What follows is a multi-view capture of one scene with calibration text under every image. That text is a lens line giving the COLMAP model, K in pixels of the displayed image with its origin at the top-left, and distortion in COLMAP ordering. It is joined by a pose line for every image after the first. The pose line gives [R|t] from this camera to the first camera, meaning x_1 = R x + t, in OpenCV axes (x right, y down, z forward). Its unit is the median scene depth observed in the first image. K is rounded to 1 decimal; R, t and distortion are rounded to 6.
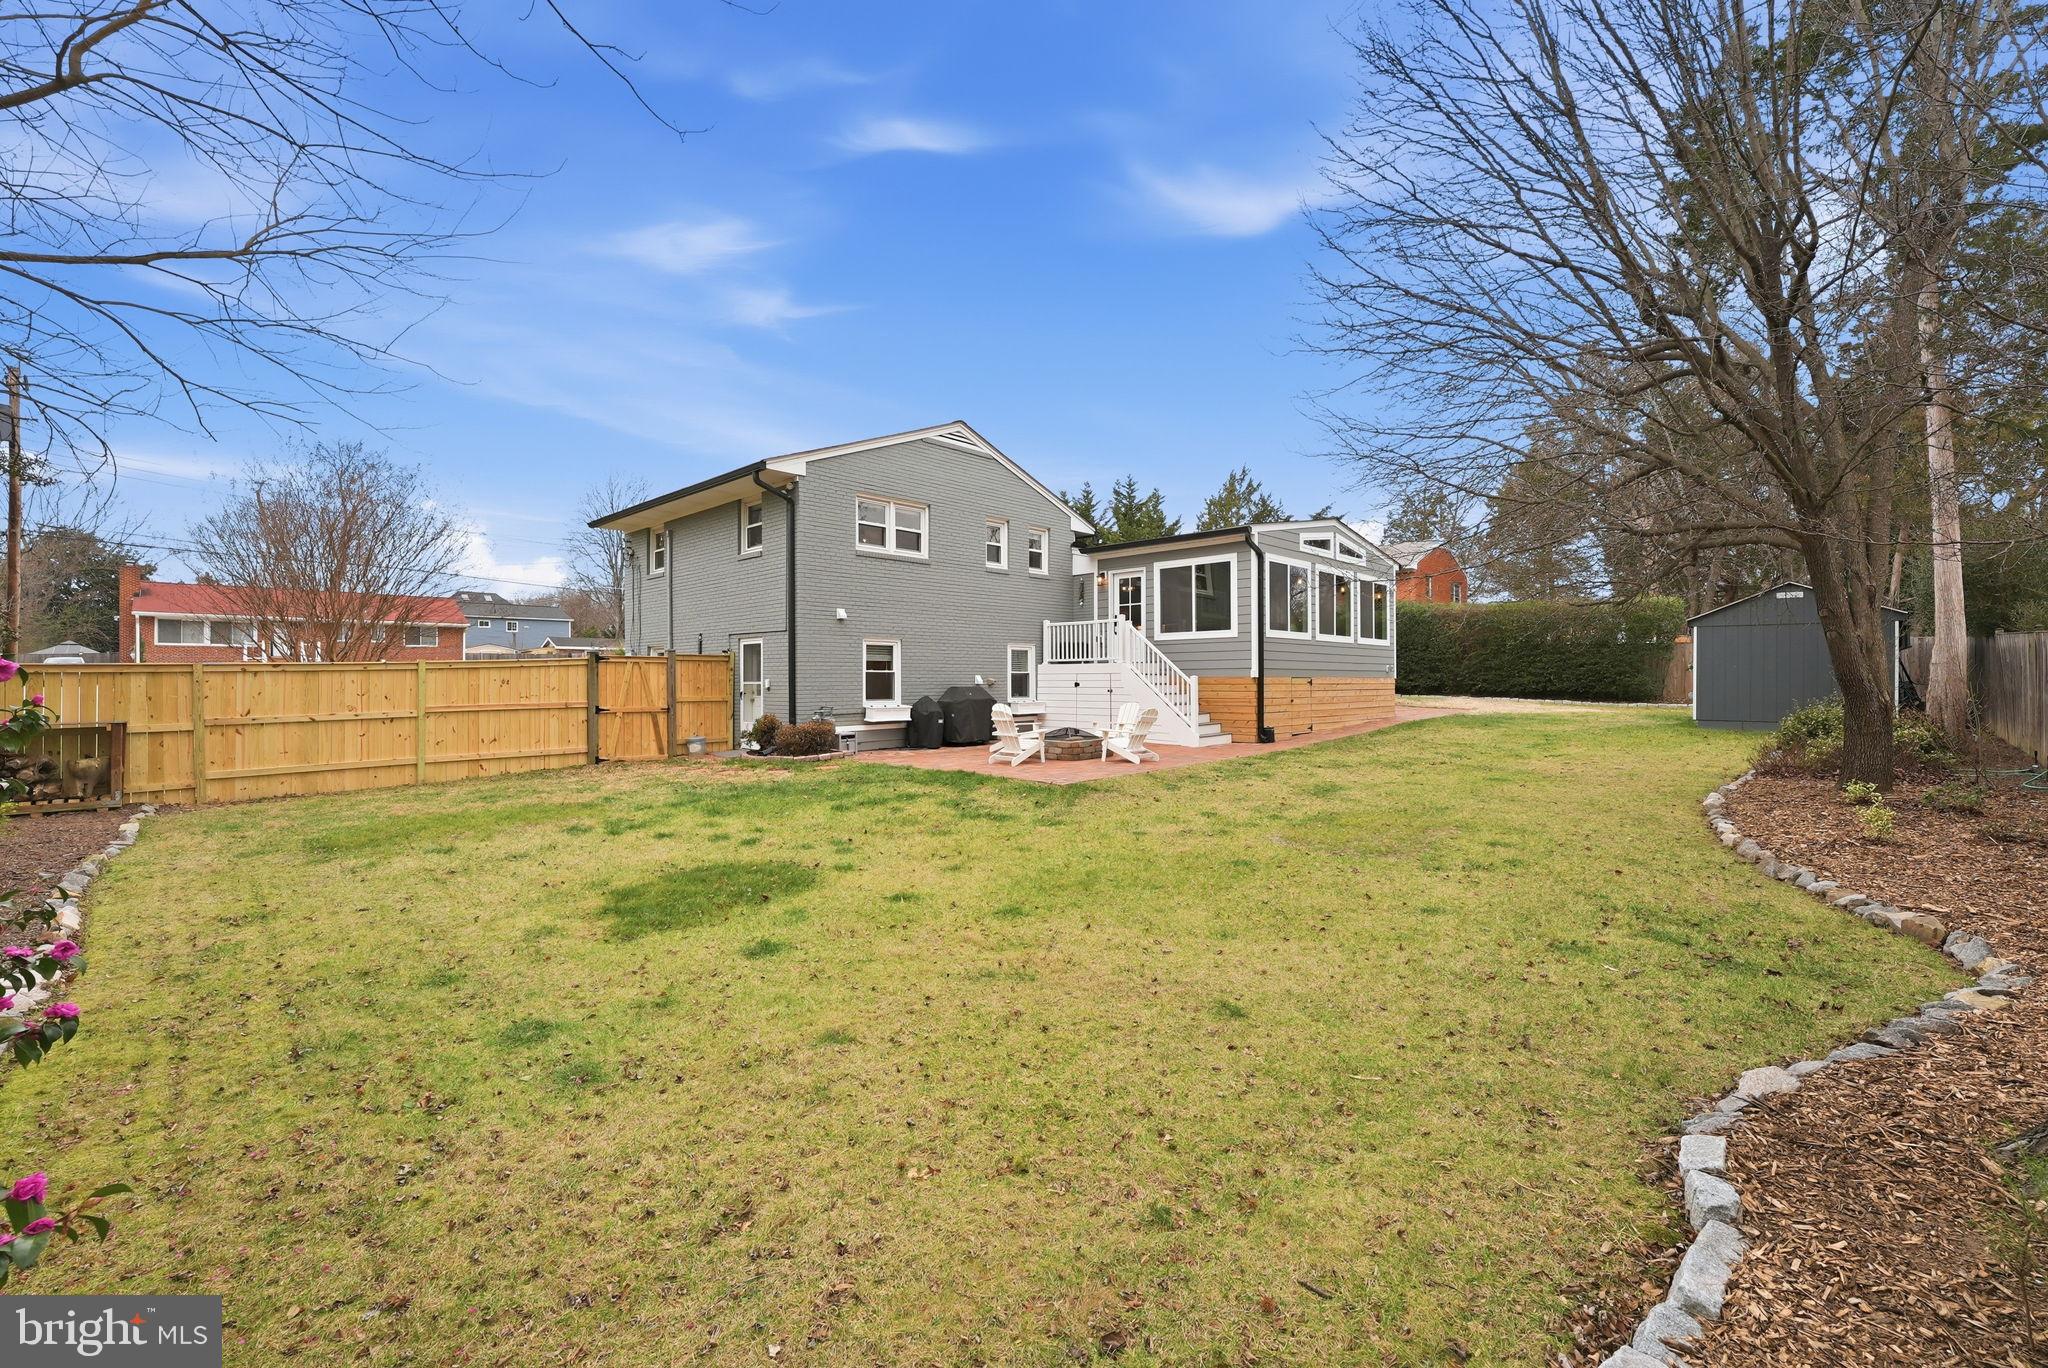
lens RADIAL K [[861.2, 0, 1029.0], [0, 861.2, 688.4], [0, 0, 1]] dist [-0.021896, 0.002199]
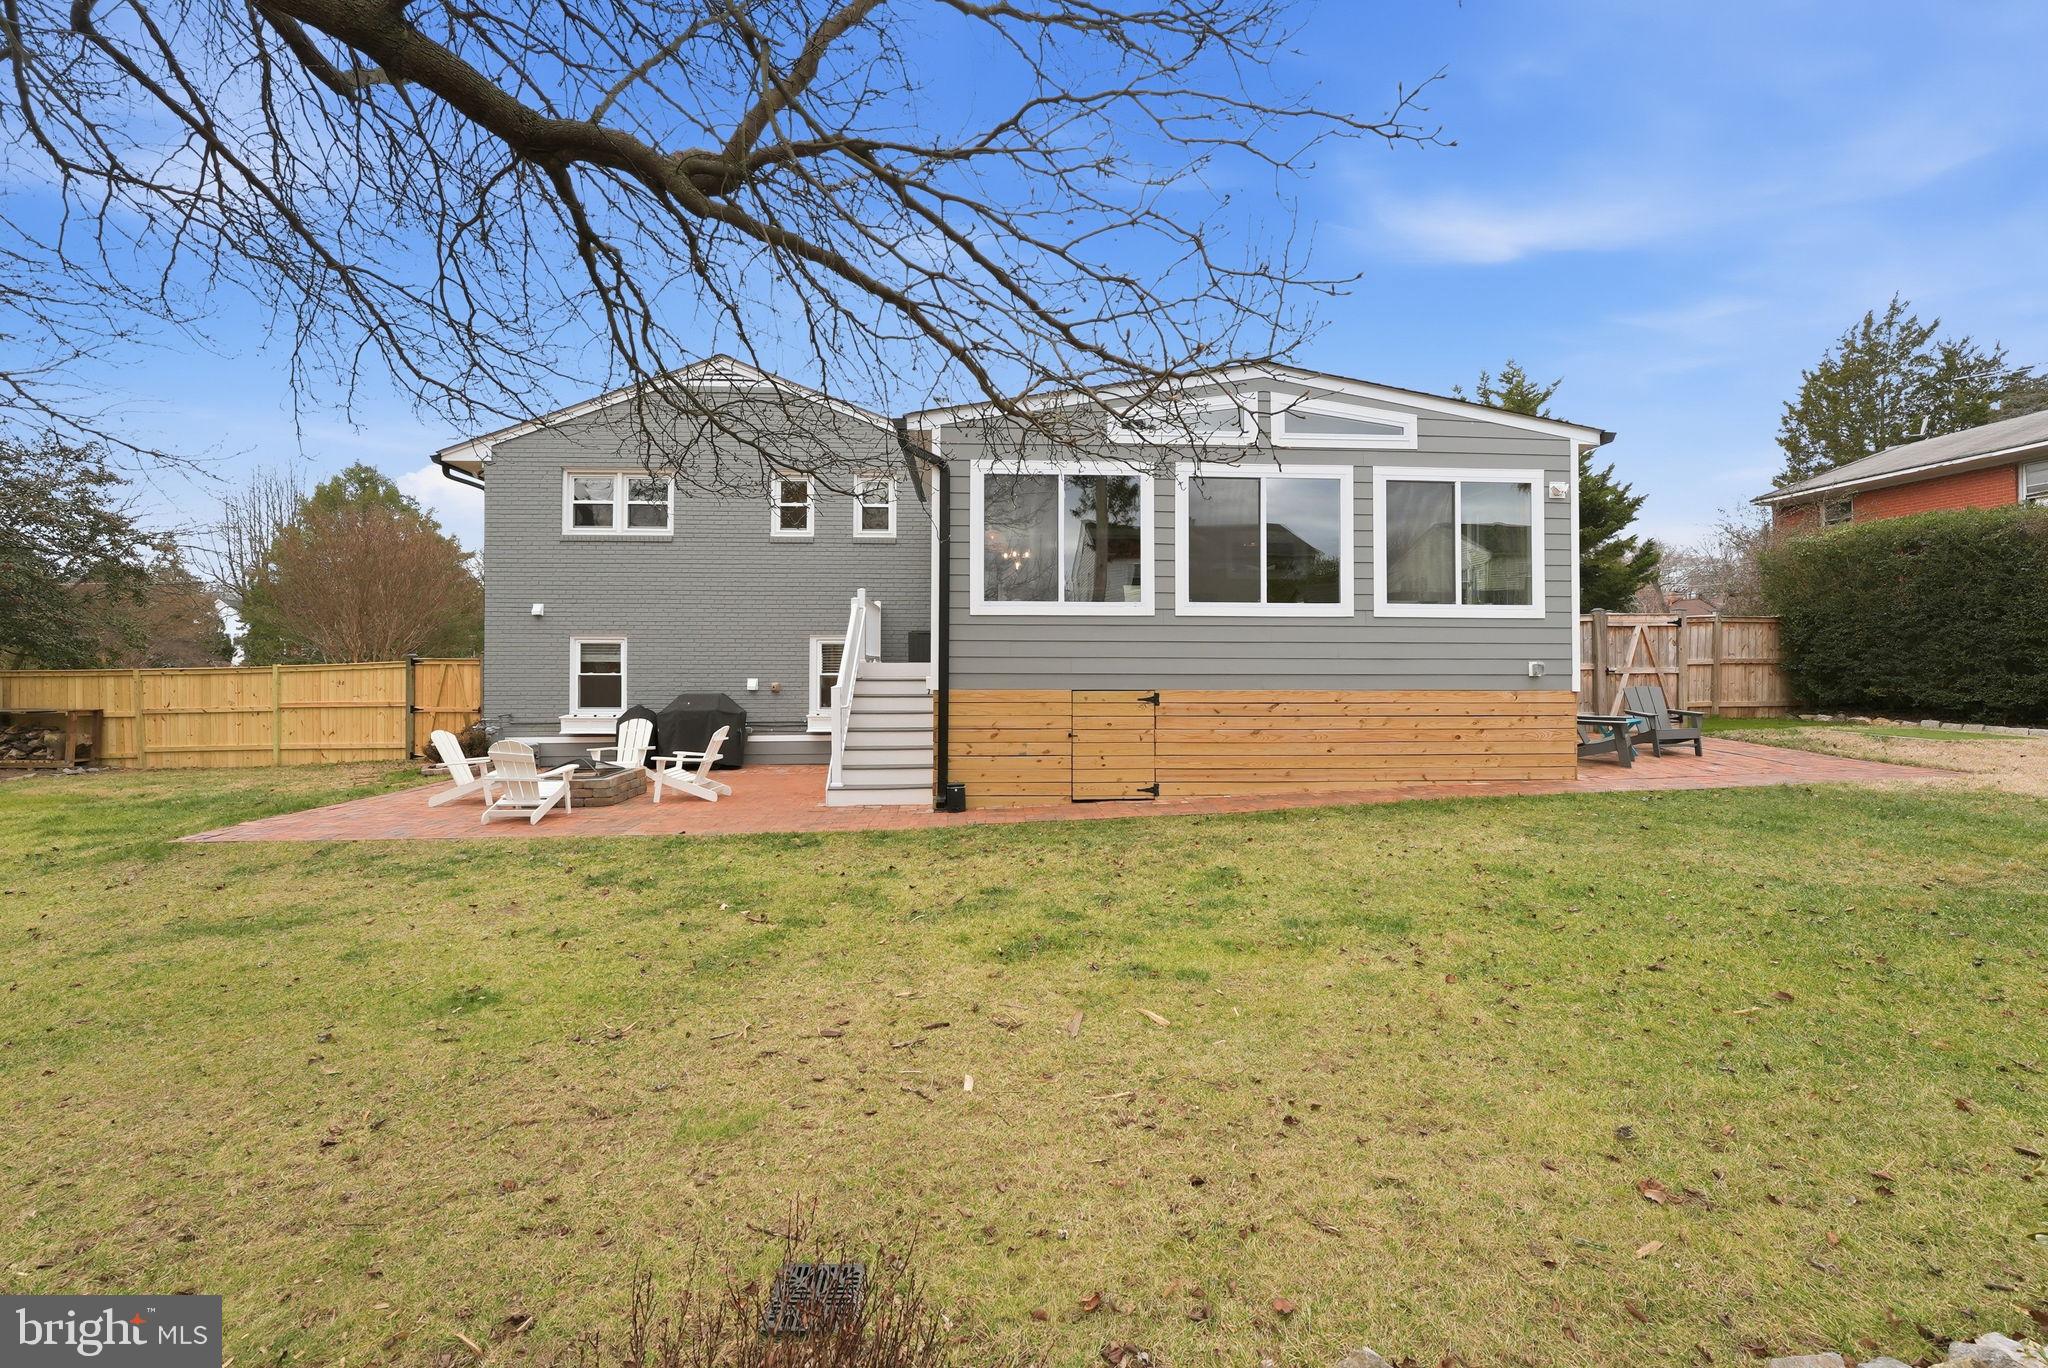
lens RADIAL K [[921.0, 0, 1026.8], [0, 921.0, 668.1], [0, 0, 1]] dist [-0.008671, -0.001226]
pose [[0.699104, 0.002385, -0.715016, 0.738084], [-0.009722, 0.999934, -0.006170, -0.023321], [0.714954, 0.011264, 0.699081, 0.638884]]
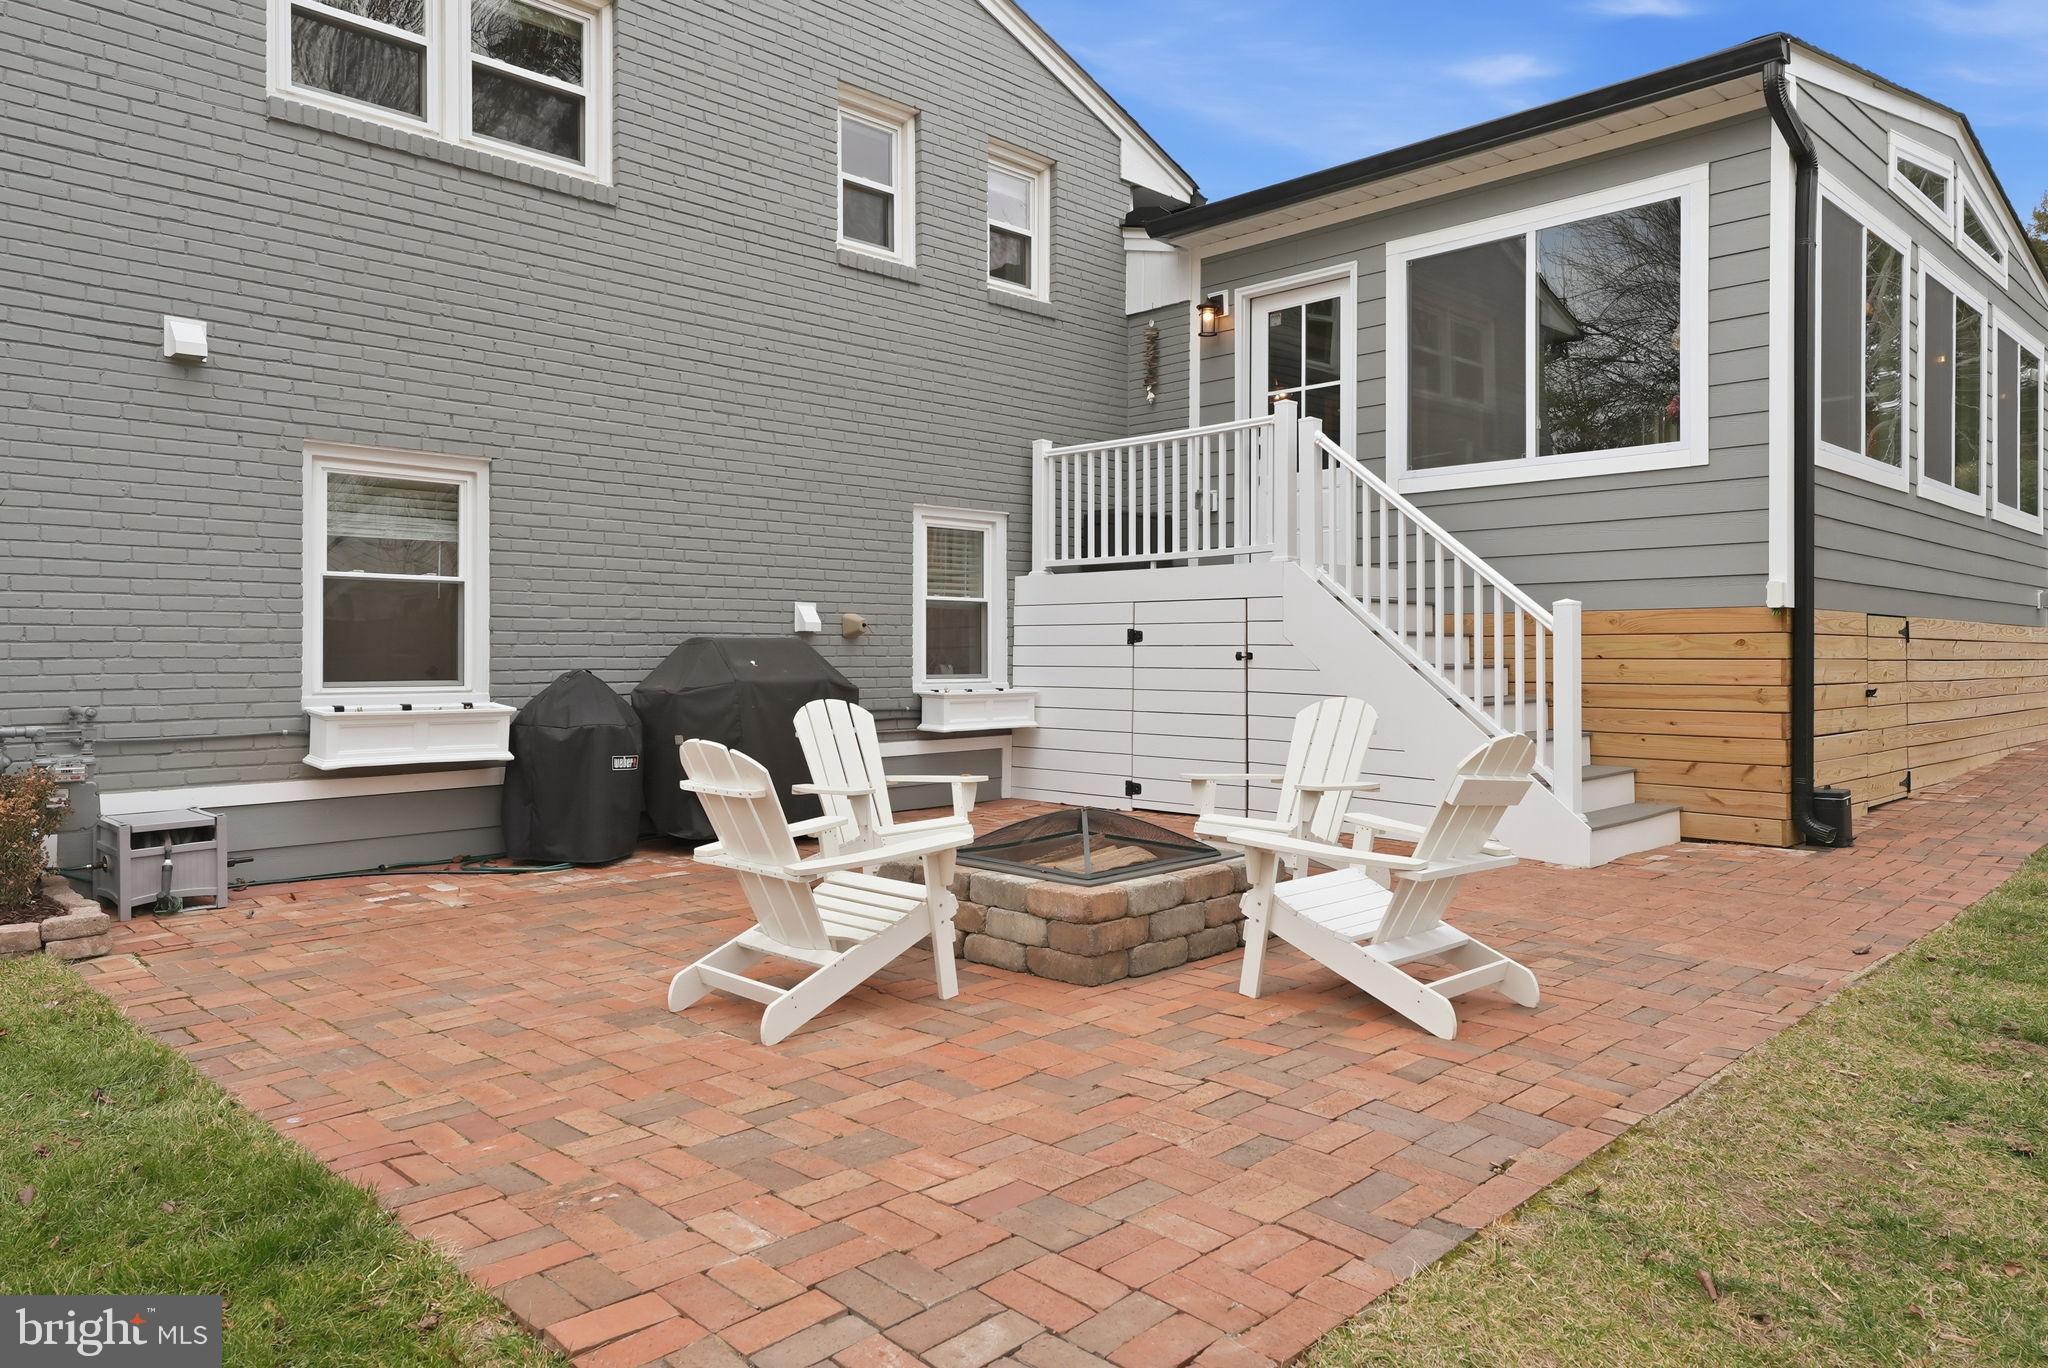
lens RADIAL K [[1328.9, 0, 1003.0], [0, 1328.9, 667.9], [0, 0, 1]] dist [0.006177, 0.002000]
pose [[0.998541, 0.004458, -0.053823, 0.037403], [-0.004277, 0.999985, 0.003477, 0.006132], [0.053838, -0.003241, 0.998544, 0.569543]]
